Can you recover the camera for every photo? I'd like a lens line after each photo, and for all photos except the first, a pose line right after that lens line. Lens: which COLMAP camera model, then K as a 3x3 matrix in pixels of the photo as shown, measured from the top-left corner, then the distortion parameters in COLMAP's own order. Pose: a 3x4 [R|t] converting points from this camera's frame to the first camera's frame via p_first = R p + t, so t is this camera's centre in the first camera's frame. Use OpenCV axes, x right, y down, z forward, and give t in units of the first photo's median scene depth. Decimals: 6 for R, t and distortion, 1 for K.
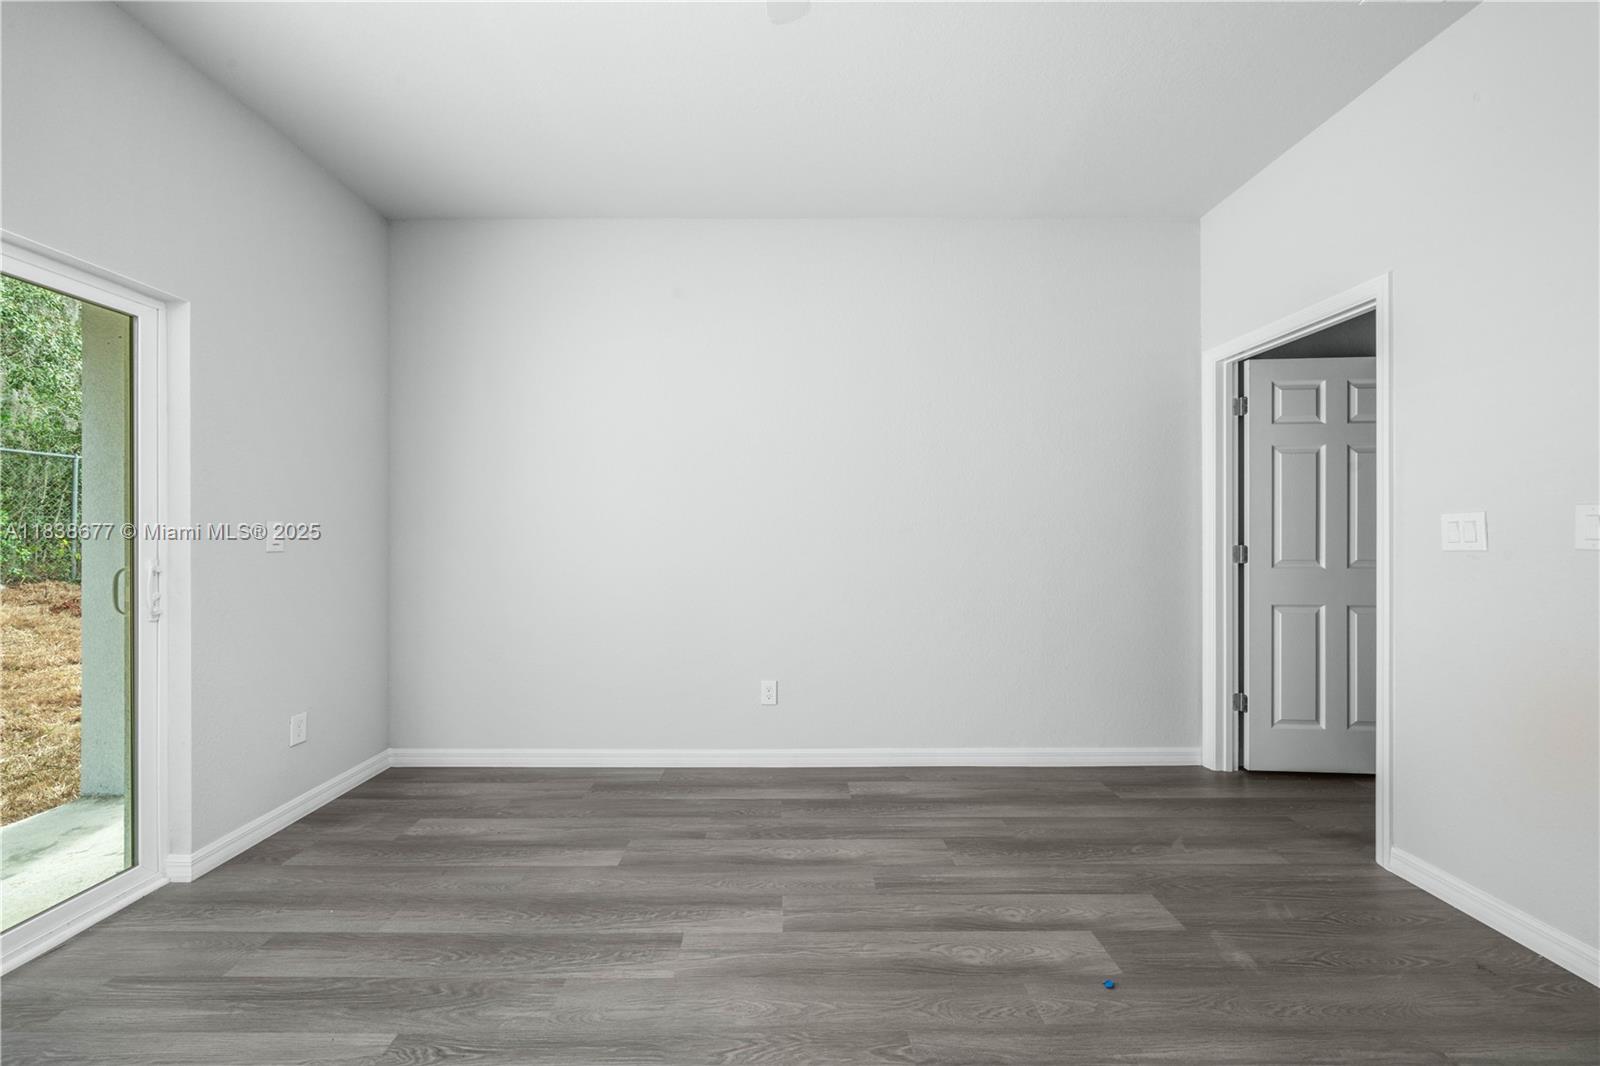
lens RADIAL K [[600.2, 0, 788.8], [0, 600.2, 536.8], [0, 0, 1]] dist [0.000228, 0.000549]
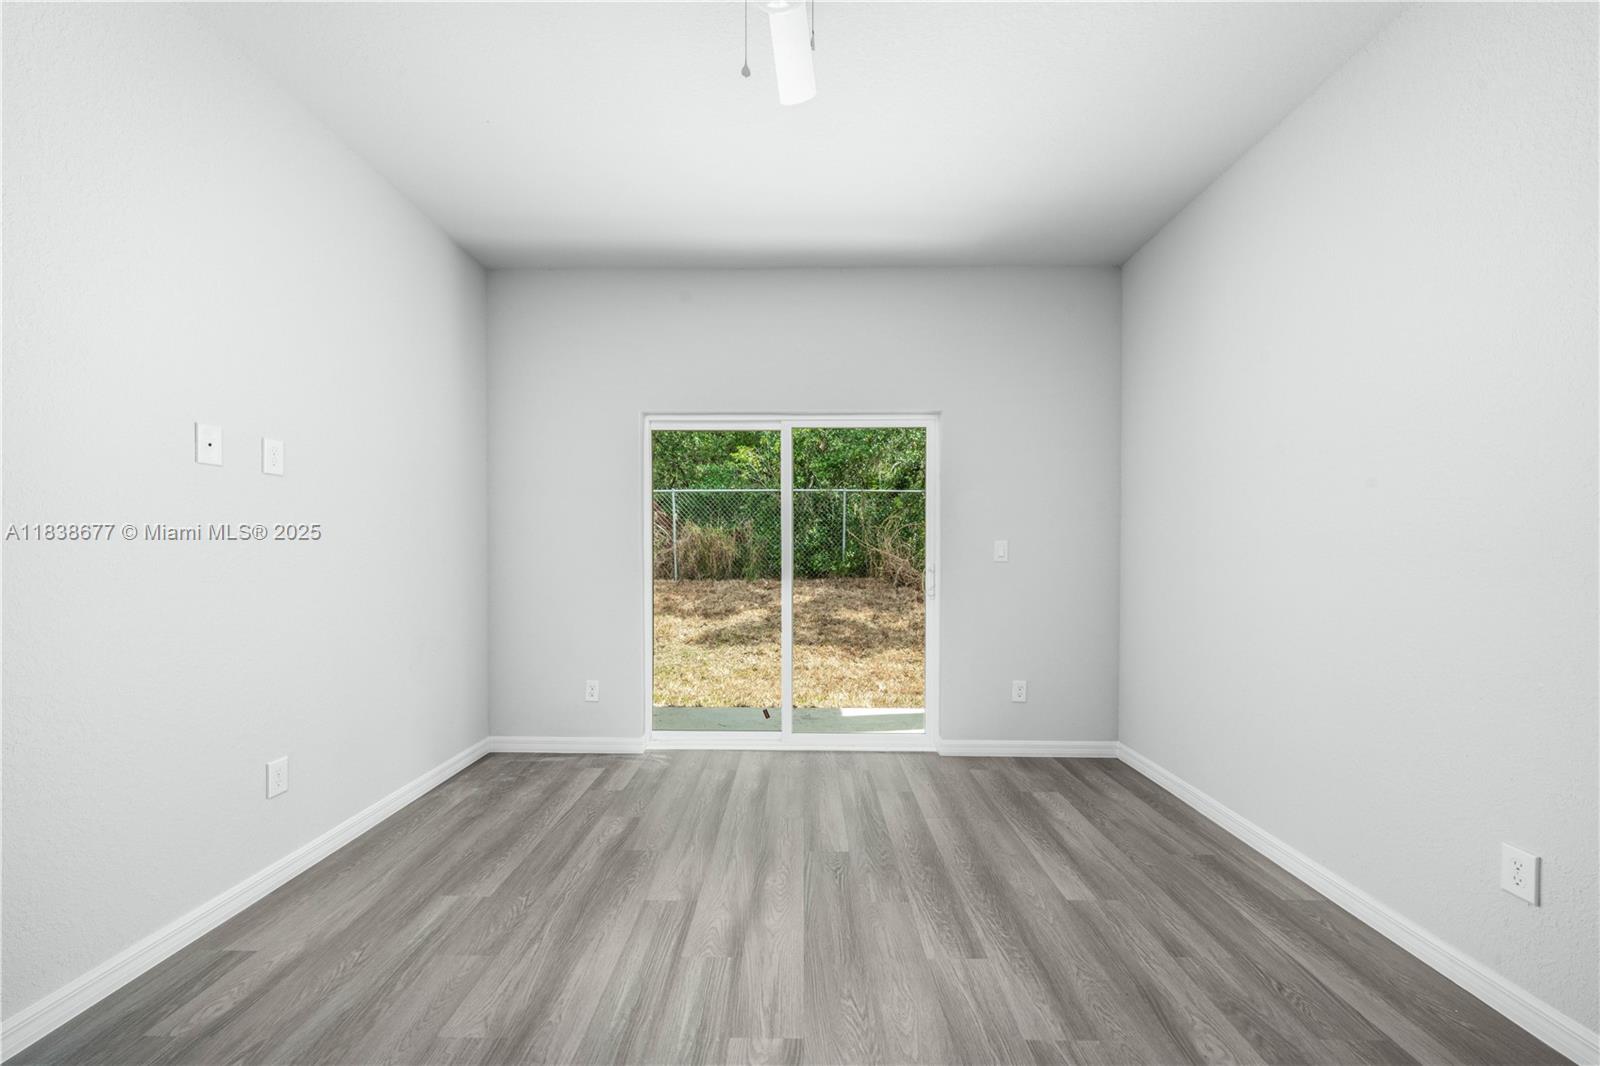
lens RADIAL K [[600.2, 0, 781.3], [0, 600.2, 566.6], [0, 0, 1]] dist [0.000228, 0.000549]
pose [[-0.030493, 0.027597, -0.999154, 0.715243], [-0.004317, 0.999606, 0.027742, -0.002704], [0.999526, 0.005159, -0.030362, 0.622607]]
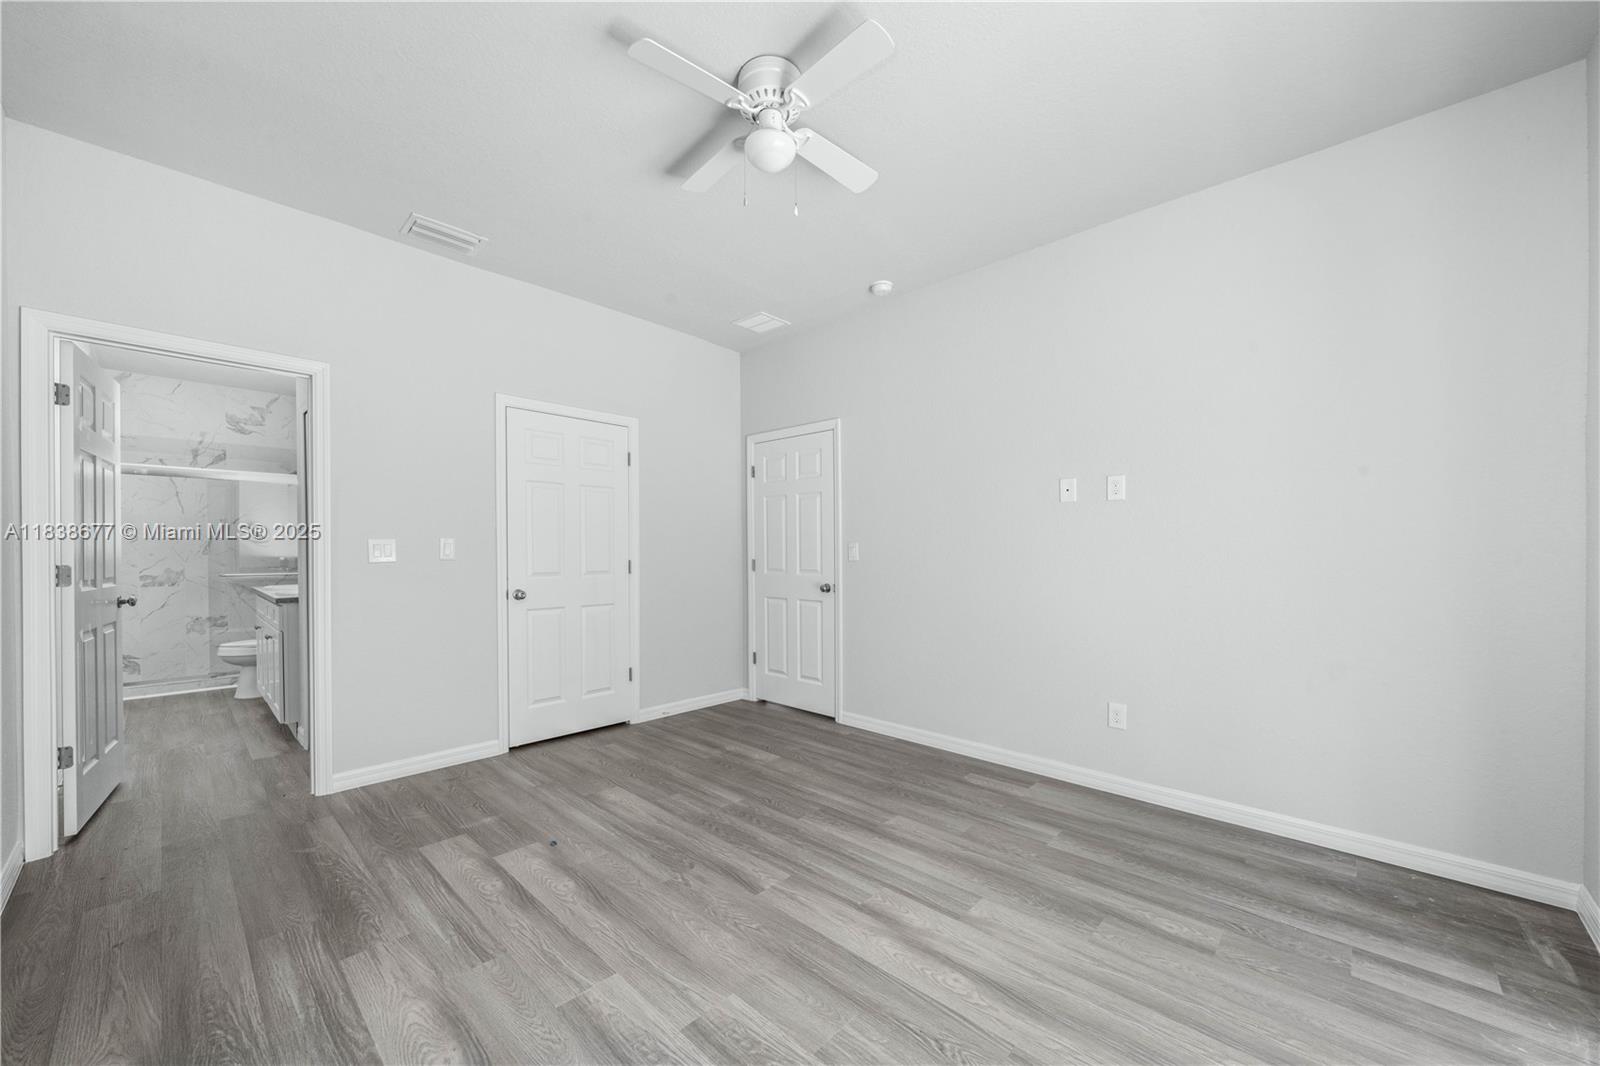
lens RADIAL K [[600.2, 0, 800.5], [0, 600.2, 562.3], [0, 0, 1]] dist [0.000228, 0.000549]
pose [[-0.736574, -0.009304, 0.676293, -0.767989], [-0.000346, 0.999910, 0.013379, 0.001862], [-0.676357, 0.009621, -0.736511, 1.344363]]
